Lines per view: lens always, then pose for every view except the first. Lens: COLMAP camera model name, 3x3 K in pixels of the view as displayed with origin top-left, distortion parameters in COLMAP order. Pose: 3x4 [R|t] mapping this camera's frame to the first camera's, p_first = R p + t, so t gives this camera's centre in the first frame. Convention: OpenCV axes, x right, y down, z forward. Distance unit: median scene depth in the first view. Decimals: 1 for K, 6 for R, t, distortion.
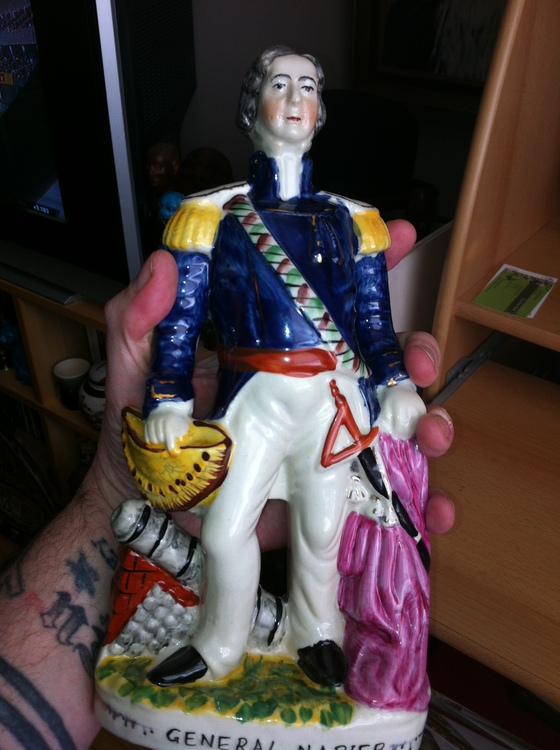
lens RADIAL K [[716.1, 0, 280.0], [0, 716.1, 375.0], [0, 0, 1]] dist [0.073795, -0.310299]
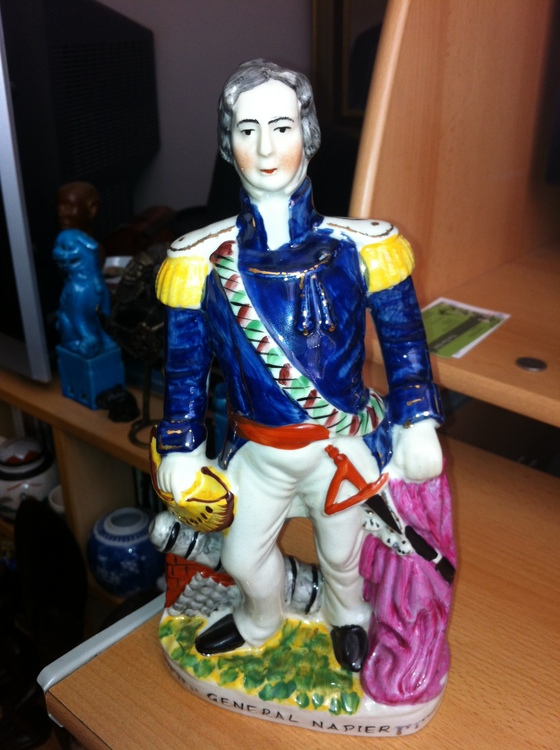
lens RADIAL K [[721.9, 0, 286.8], [0, 721.9, 364.4], [0, 0, 1]] dist [0.062359, -0.293793]
pose [[0.957691, 0.042895, -0.284585, 0.286026], [0.073381, 0.919754, 0.385574, -0.462900], [0.278288, -0.390144, 0.877692, 0.167678]]
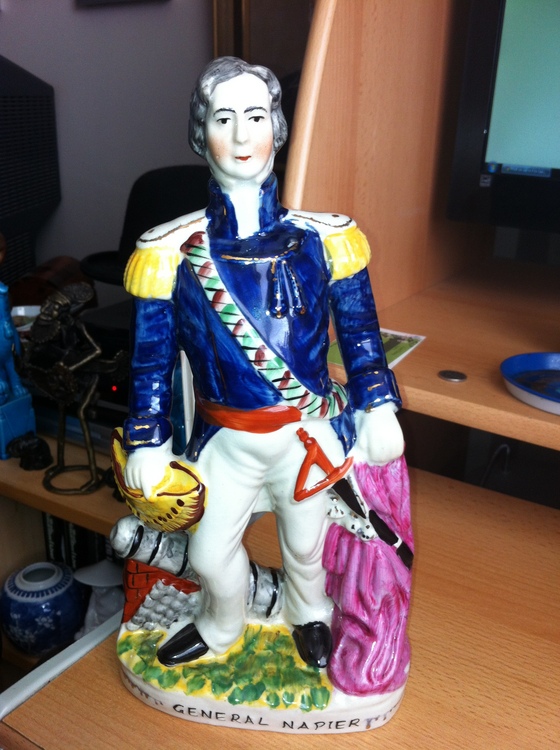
lens RADIAL K [[716.1, 0, 280.0], [0, 716.1, 375.0], [0, 0, 1]] dist [0.073795, -0.310299]
pose [[0.989937, -0.010691, -0.141104, 0.183961], [0.056013, 0.945304, 0.321344, -0.377443], [0.129951, -0.326014, 0.936391, 0.082120]]
